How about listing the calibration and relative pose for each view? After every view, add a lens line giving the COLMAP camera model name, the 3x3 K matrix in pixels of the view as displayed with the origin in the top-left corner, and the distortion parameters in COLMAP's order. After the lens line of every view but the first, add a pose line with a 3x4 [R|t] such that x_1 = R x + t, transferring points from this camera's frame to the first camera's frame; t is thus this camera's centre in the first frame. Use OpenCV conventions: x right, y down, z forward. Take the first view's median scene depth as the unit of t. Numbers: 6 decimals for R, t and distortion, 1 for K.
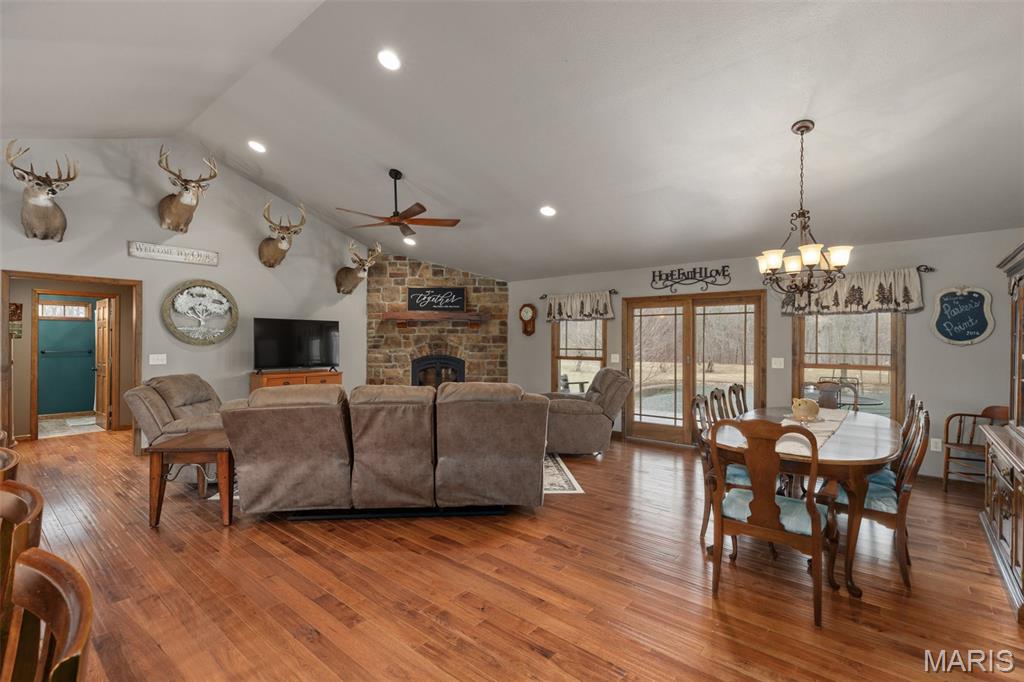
lens RADIAL K [[465.5, 0, 502.2], [0, 465.5, 342.8], [0, 0, 1]] dist [0.000657, 0.000424]
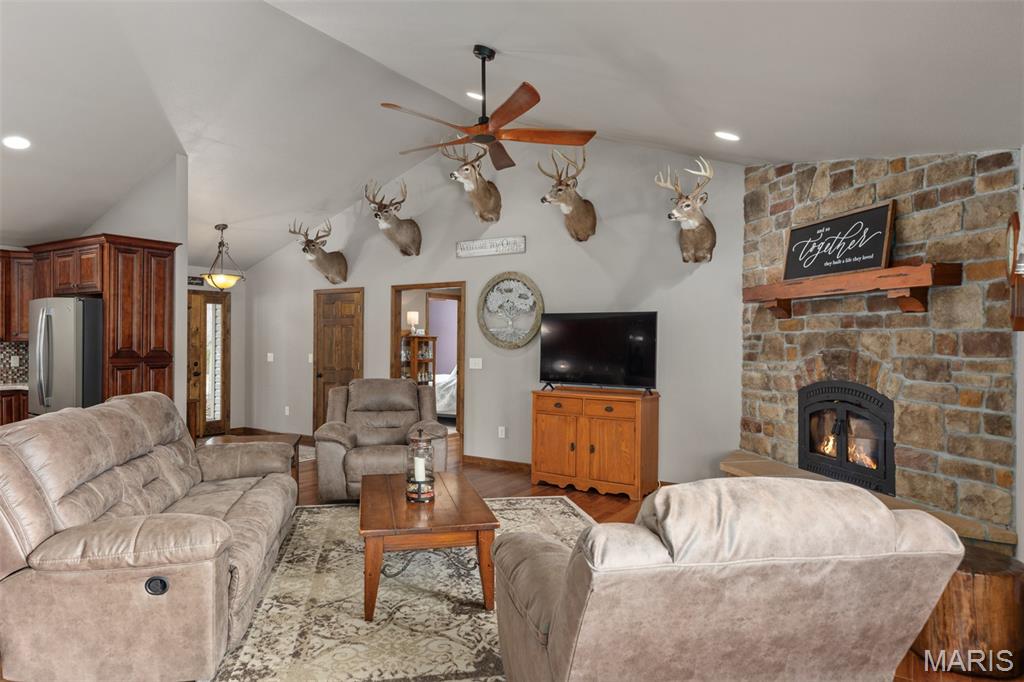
lens RADIAL K [[624.4, 0, 507.1], [0, 624.4, 342.5], [0, 0, 1]] dist [0.007261, 0.004925]
pose [[0.142612, 0.002386, -0.989776, 0.452744], [-0.009048, 0.999958, 0.001107, -0.007250], [0.989737, 0.008798, 0.142628, 0.783675]]
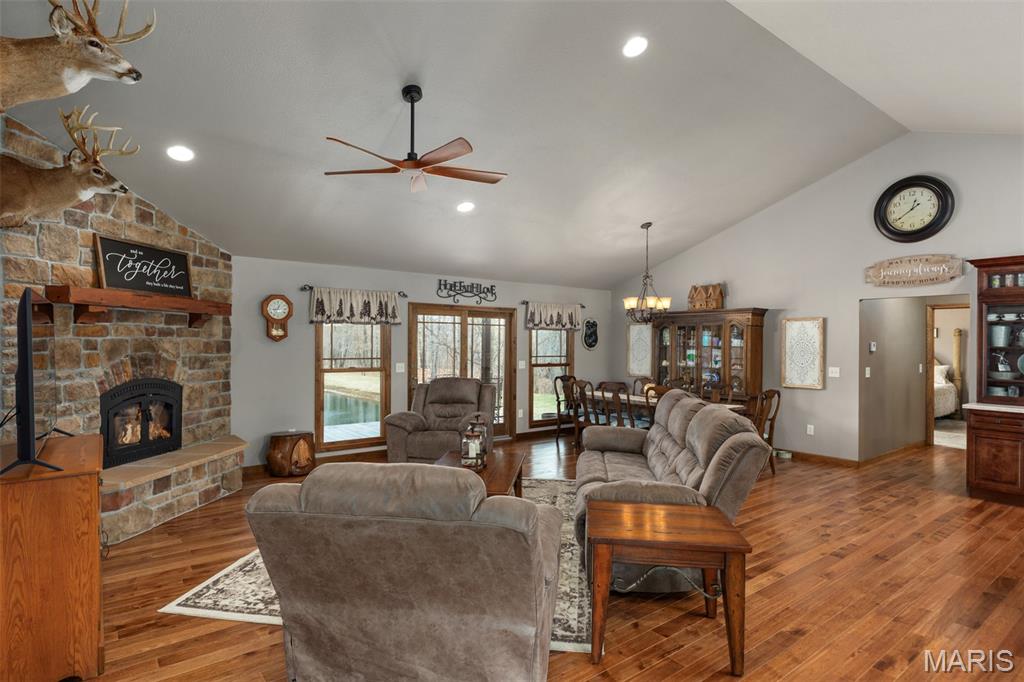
lens RADIAL K [[552.1, 0, 509.9], [0, 552.1, 343.6], [0, 0, 1]] dist [-0.002408, 0.000125]
pose [[0.195763, -0.003332, 0.980646, -0.807320], [-0.002814, 0.999988, 0.003959, -0.019656], [-0.980647, -0.003534, 0.195751, 0.610418]]
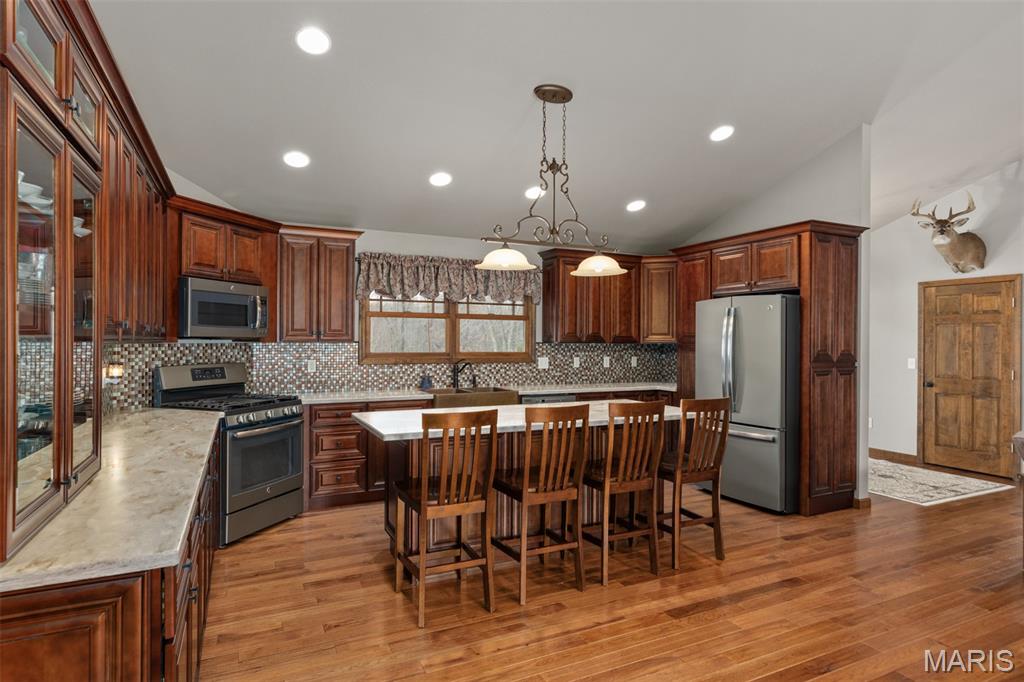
lens RADIAL K [[552.1, 0, 506.5], [0, 552.1, 340.9], [0, 0, 1]] dist [-0.002408, 0.000125]
pose [[-0.411283, -0.003849, -0.911500, 0.279821], [-0.009800, 0.999952, 0.000199, -0.001866], [0.911455, 0.009014, -0.411301, 0.294309]]
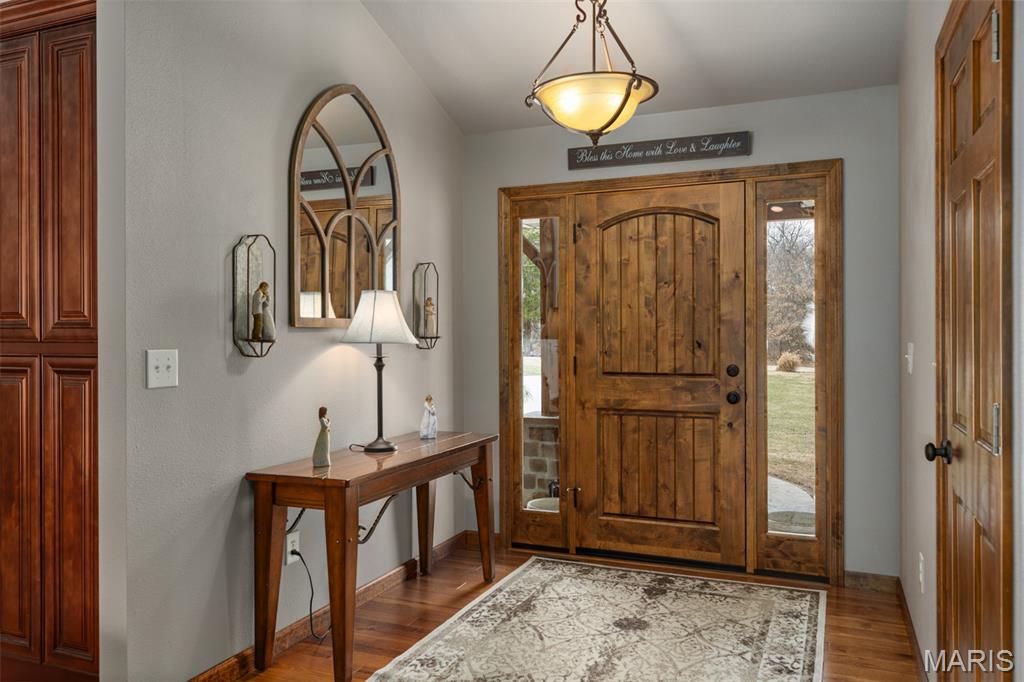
lens RADIAL K [[776.8, 0, 511.9], [0, 776.8, 338.6], [0, 0, 1]] dist [0.004001, 0.001144]
pose [[-0.947395, 0.005054, -0.320026, -0.640334], [0.000959, 0.999916, 0.012954, 0.013980], [0.320064, 0.011966, -0.947320, 0.839404]]
